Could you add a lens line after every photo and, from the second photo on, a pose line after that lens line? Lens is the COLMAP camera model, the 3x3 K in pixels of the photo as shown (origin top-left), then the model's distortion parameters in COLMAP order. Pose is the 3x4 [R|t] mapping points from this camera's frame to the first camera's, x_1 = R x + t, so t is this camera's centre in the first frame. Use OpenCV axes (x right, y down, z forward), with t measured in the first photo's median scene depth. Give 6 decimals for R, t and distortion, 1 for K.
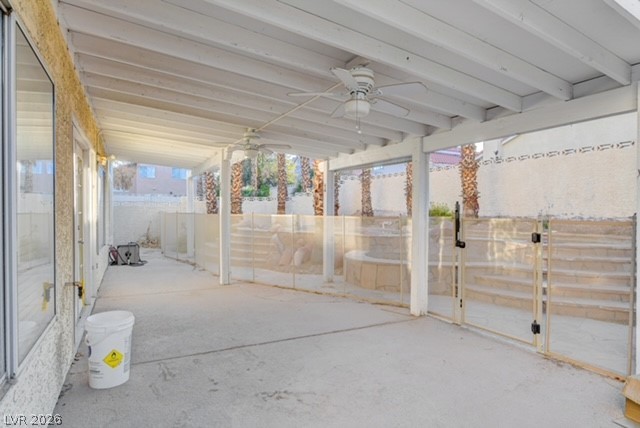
lens RADIAL K [[352.9, 0, 320.5], [0, 352.9, 214.0], [0, 0, 1]] dist [-0.001971, -0.000125]
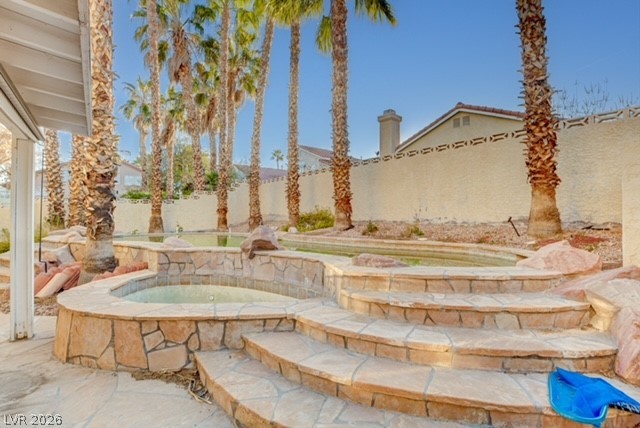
lens RADIAL K [[294.0, 0, 319.4], [0, 294.0, 215.4], [0, 0, 1]] dist [-0.014002, -0.000024]
pose [[0.986992, 0.002955, 0.160743, 0.252743], [-0.000881, 0.999915, -0.012972, 0.002389], [-0.160768, 0.012661, 0.986911, 0.292170]]
